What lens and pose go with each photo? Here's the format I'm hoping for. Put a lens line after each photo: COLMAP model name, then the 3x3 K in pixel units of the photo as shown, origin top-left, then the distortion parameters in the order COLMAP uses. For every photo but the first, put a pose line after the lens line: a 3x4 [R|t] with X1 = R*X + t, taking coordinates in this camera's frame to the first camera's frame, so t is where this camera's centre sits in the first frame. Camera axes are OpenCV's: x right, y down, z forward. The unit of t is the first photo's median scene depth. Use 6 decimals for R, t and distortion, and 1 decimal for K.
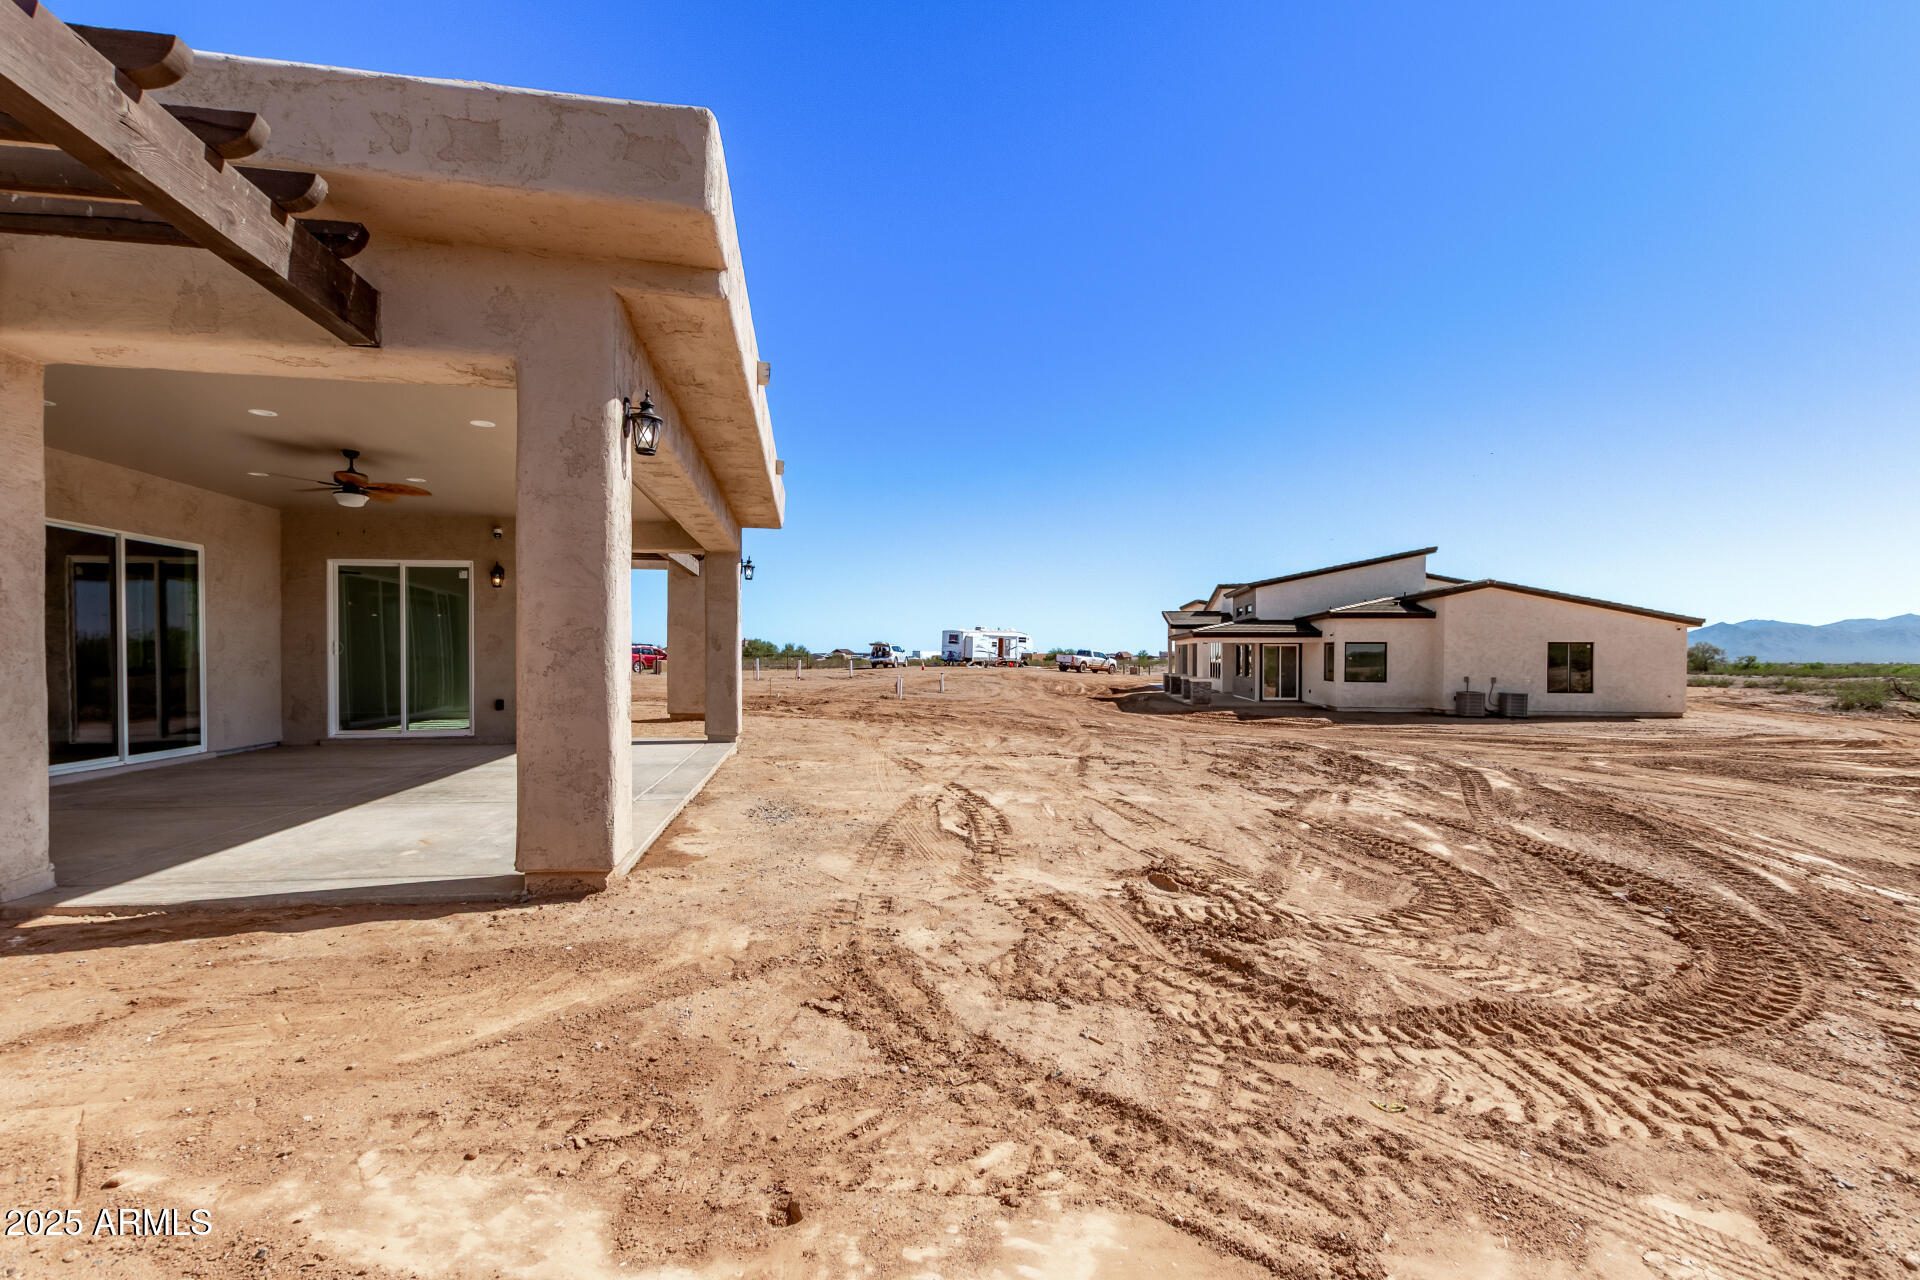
lens RADIAL K [[881.8, 0, 967.5], [0, 881.8, 657.1], [0, 0, 1]] dist [0.000272, 0.000027]
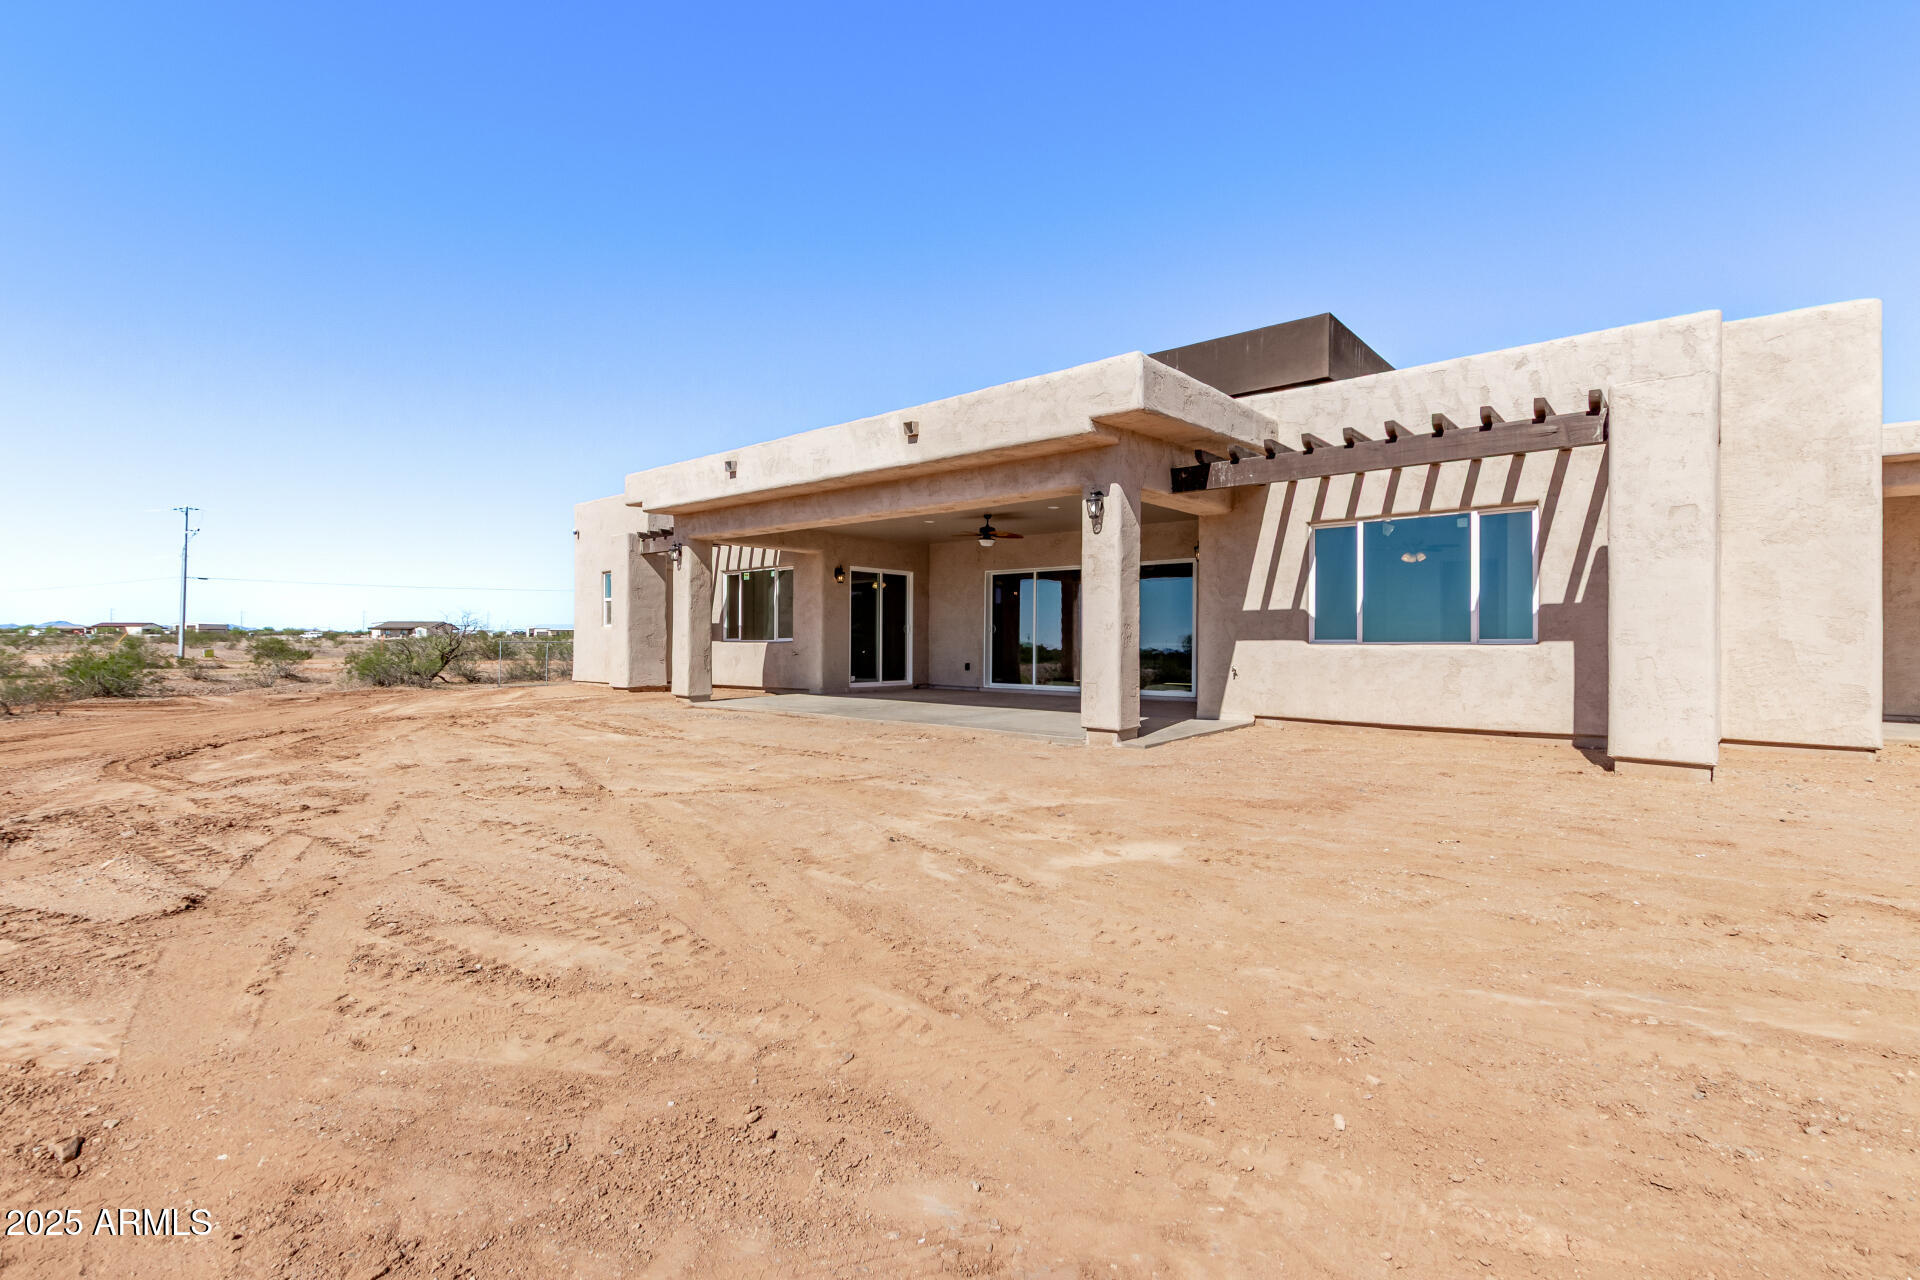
lens RADIAL K [[893.0, 0, 960.0], [0, 893.0, 640.0], [0, 0, 1]] dist [0.001100, 0.000280]
pose [[-0.777354, -0.011302, -0.628962, 0.123169], [-0.009686, 0.999935, -0.005998, 0.007834], [0.628989, 0.001429, -0.777413, 0.611491]]
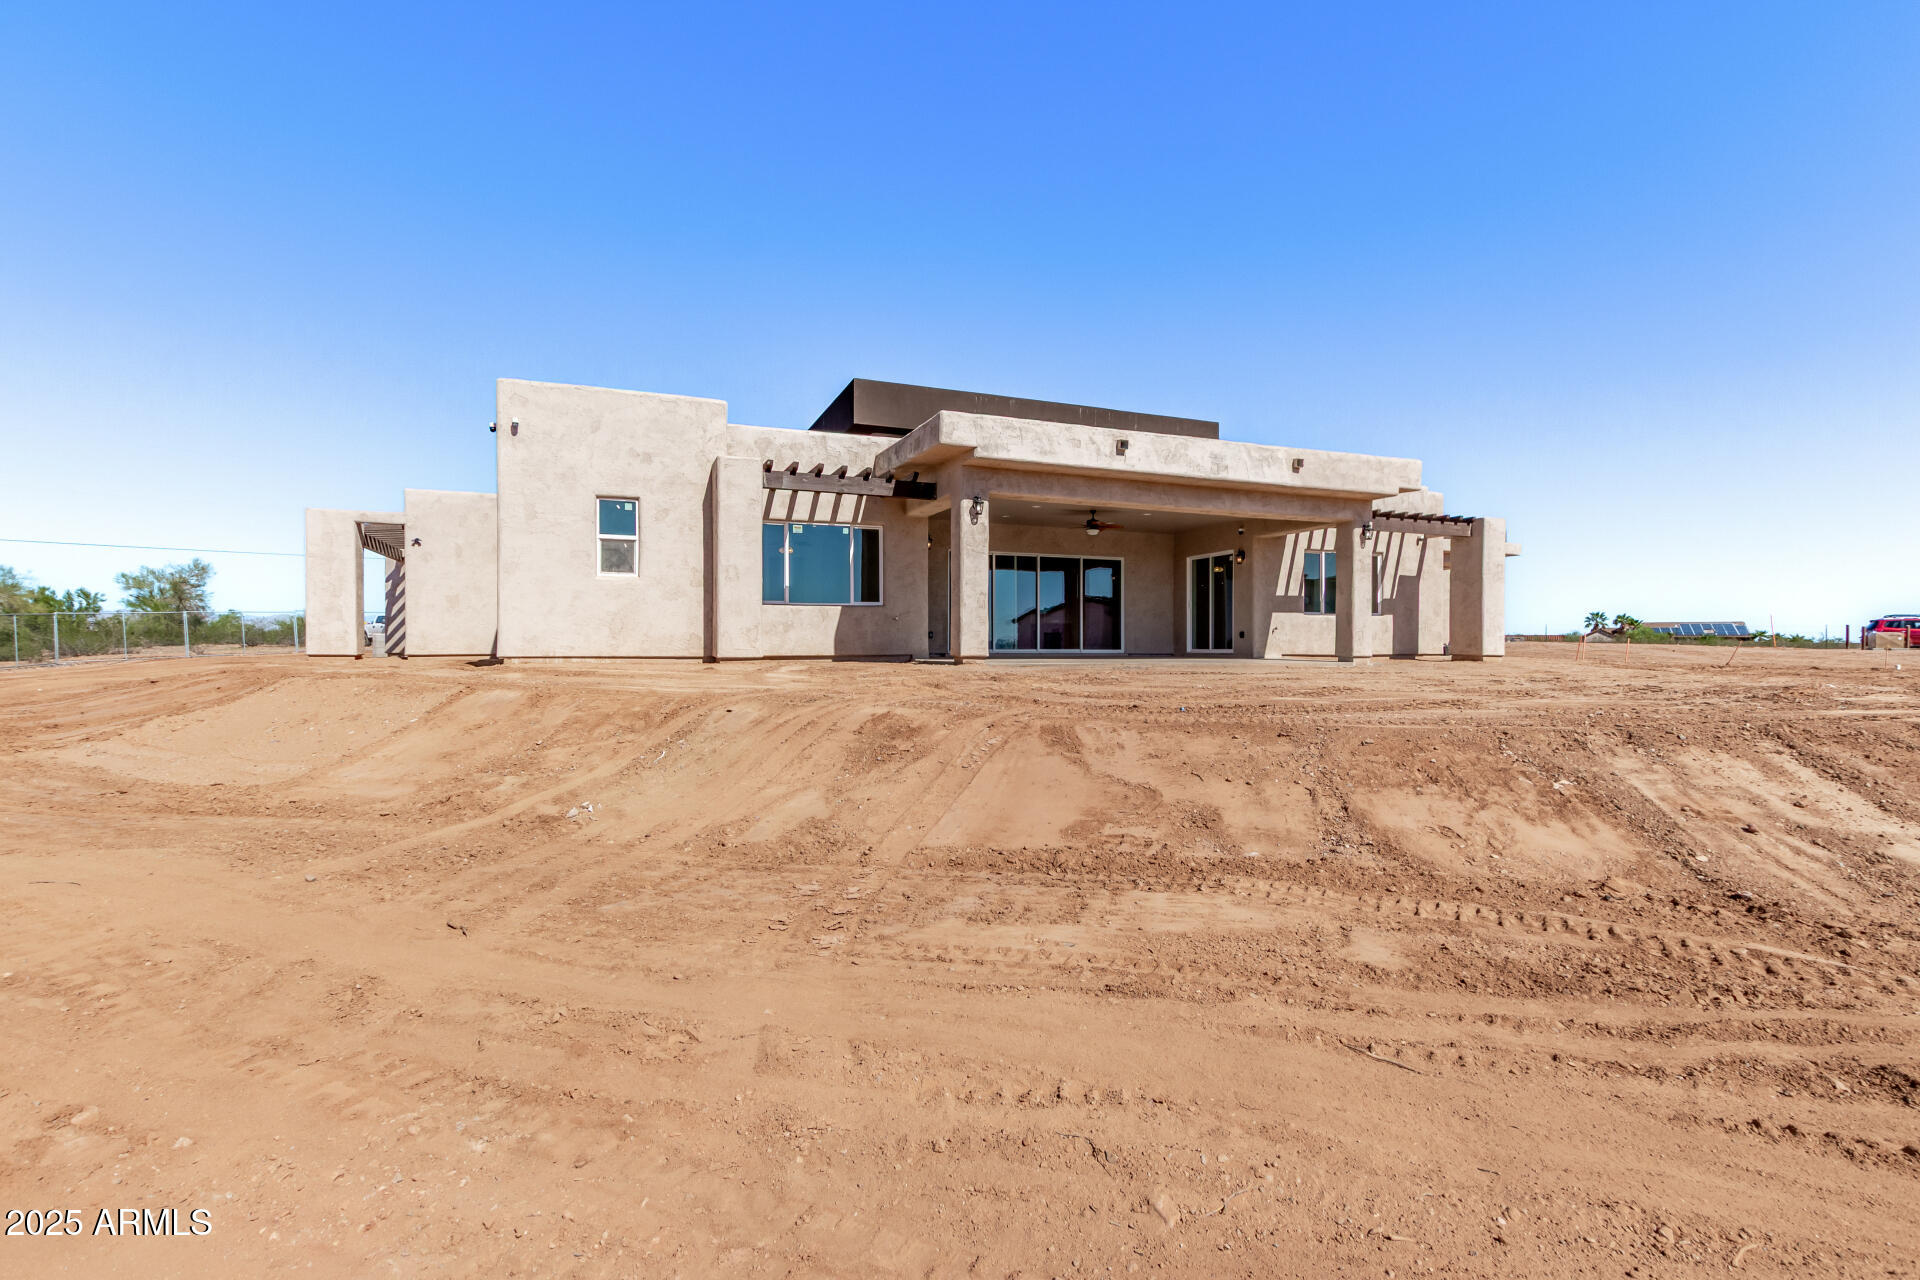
lens RADIAL K [[881.8, 0, 967.5], [0, 881.8, 657.1], [0, 0, 1]] dist [0.000272, 0.000027]
pose [[0.203212, 0.009073, -0.979093, 0.375243], [-0.003198, 0.999958, 0.008603, 0.032103], [0.979130, 0.001383, 0.203232, 0.059332]]
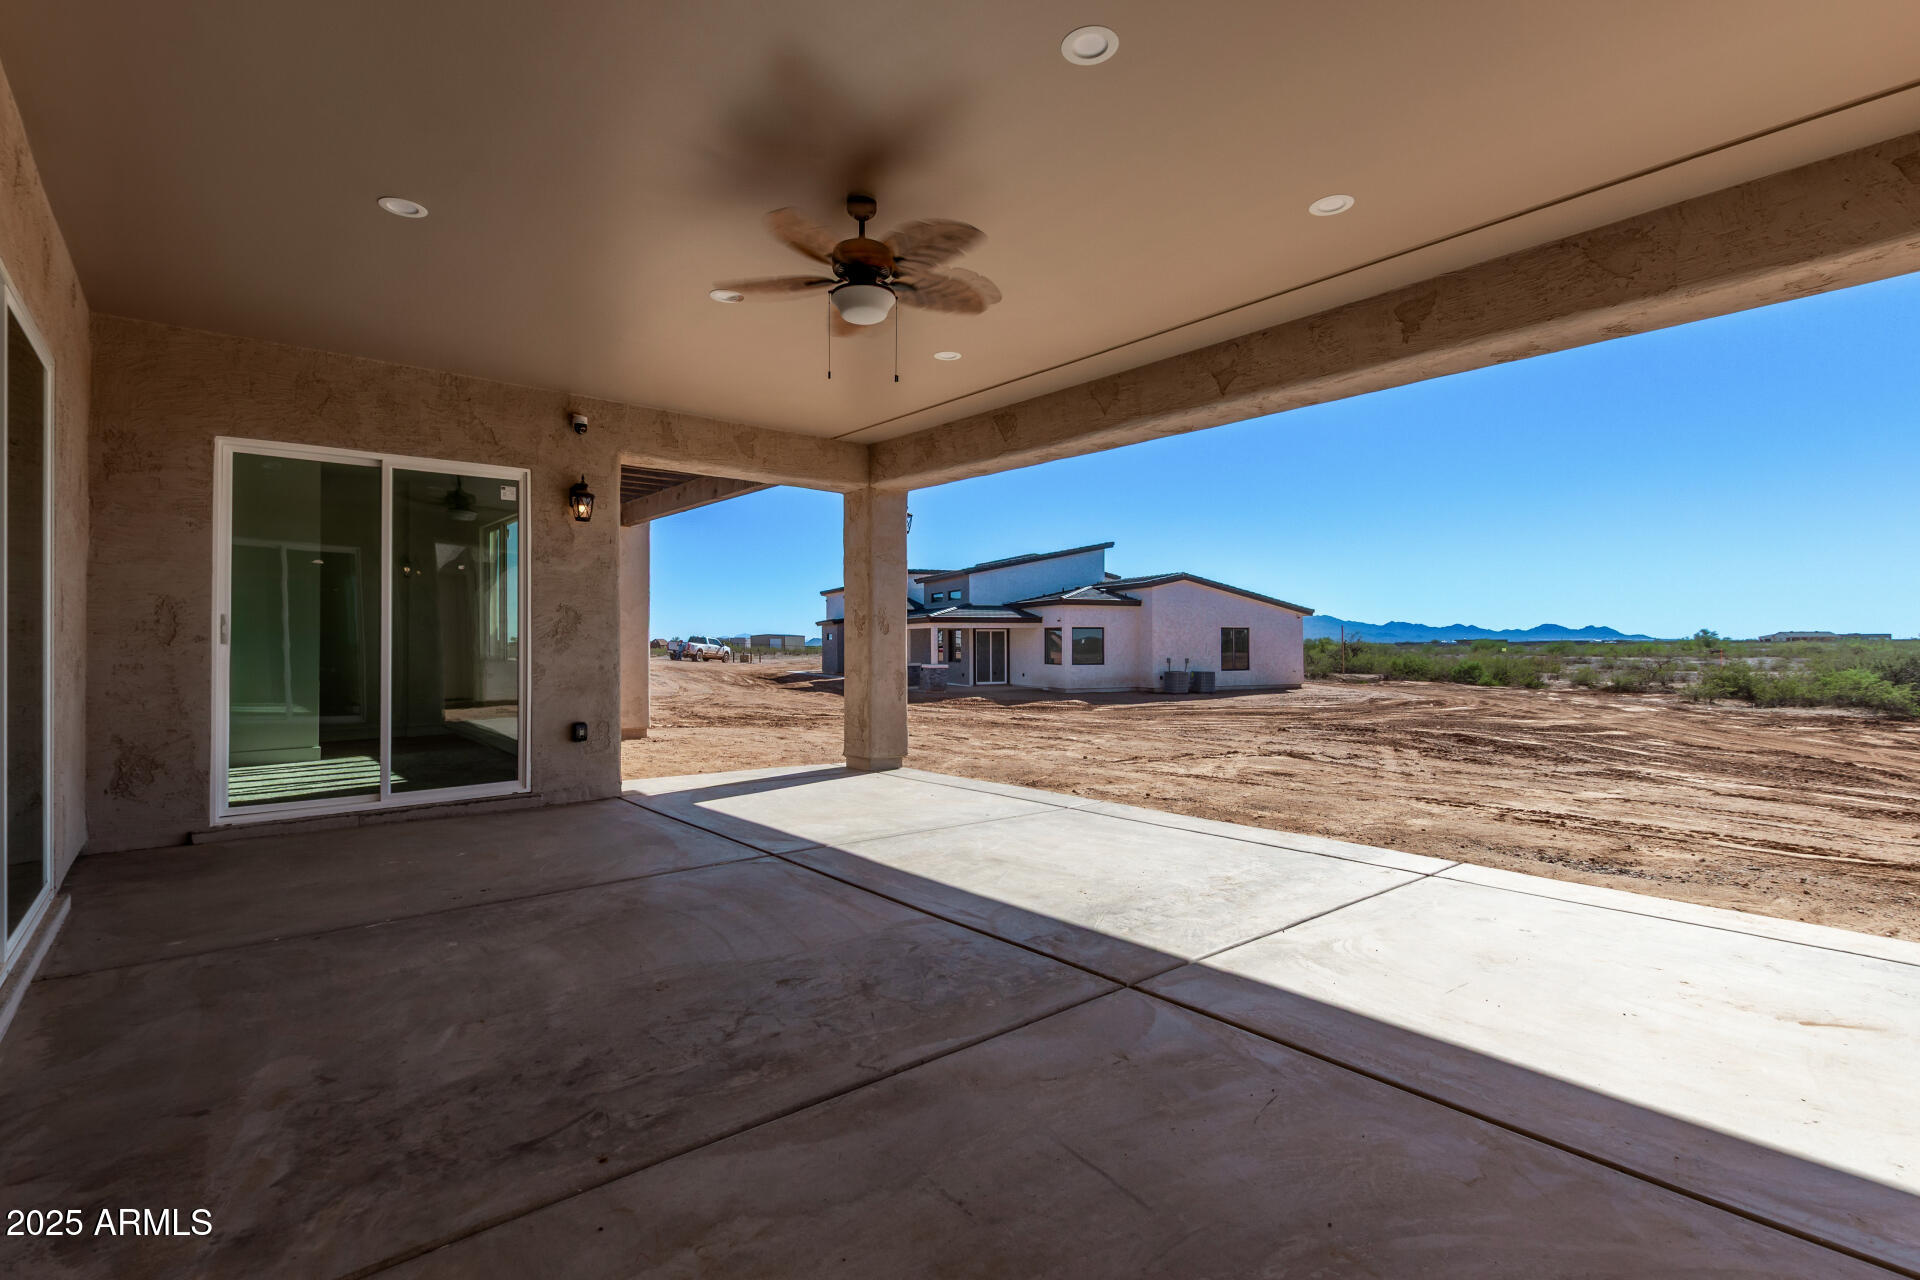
lens RADIAL K [[890.4, 0, 992.7], [0, 890.4, 602.1], [0, 0, 1]] dist [-0.000792, -0.000367]
pose [[0.848905, 0.016875, 0.528275, -0.229988], [0.007939, 0.998970, -0.044668, -0.000253], [-0.528485, 0.042113, 0.847897, 0.146565]]
